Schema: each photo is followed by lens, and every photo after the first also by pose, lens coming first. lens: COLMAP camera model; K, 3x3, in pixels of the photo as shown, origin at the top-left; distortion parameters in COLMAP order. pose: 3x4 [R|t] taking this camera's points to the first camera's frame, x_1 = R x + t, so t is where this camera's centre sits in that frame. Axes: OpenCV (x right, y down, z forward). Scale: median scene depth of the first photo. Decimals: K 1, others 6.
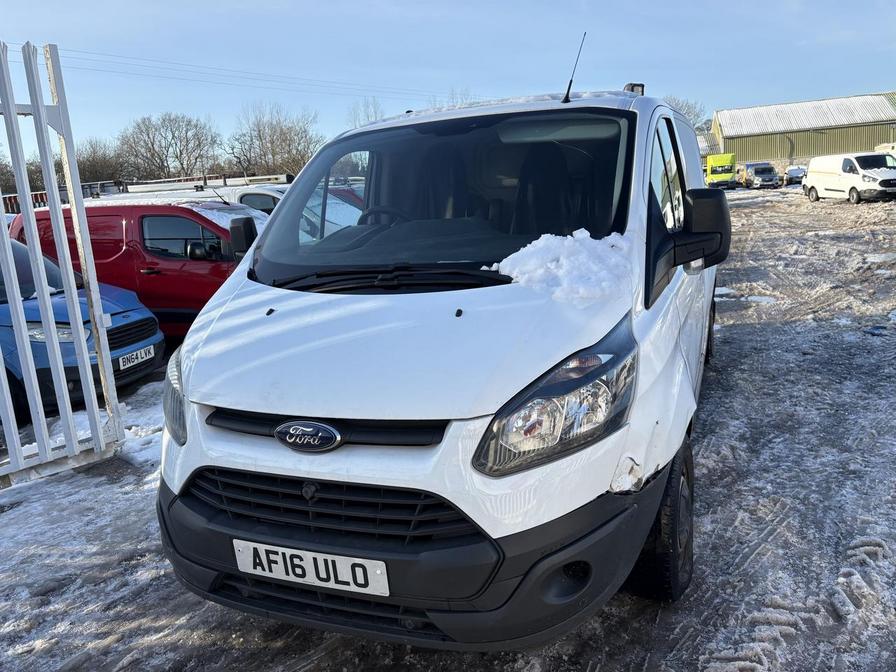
lens RADIAL K [[665.5, 0, 450.4], [0, 665.5, 330.3], [0, 0, 1]] dist [0.072547, -0.085133]
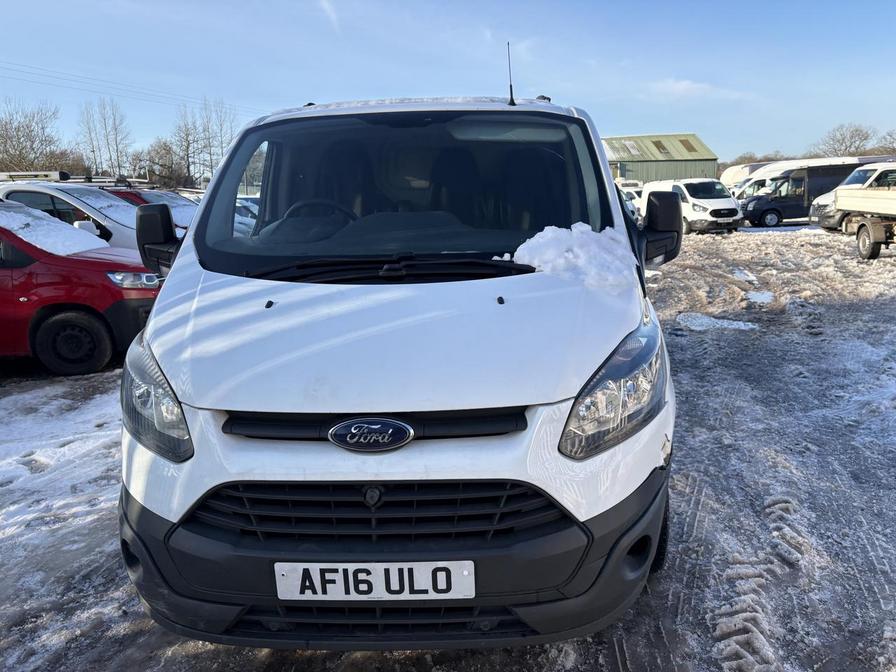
lens RADIAL K [[665.5, 0, 450.4], [0, 665.5, 330.3], [0, 0, 1]] dist [0.072547, -0.085133]
pose [[0.941847, -0.019077, 0.335499, -0.395091], [0.028443, 0.999330, -0.023026, 0.039268], [-0.334835, 0.031230, 0.941759, 0.105405]]
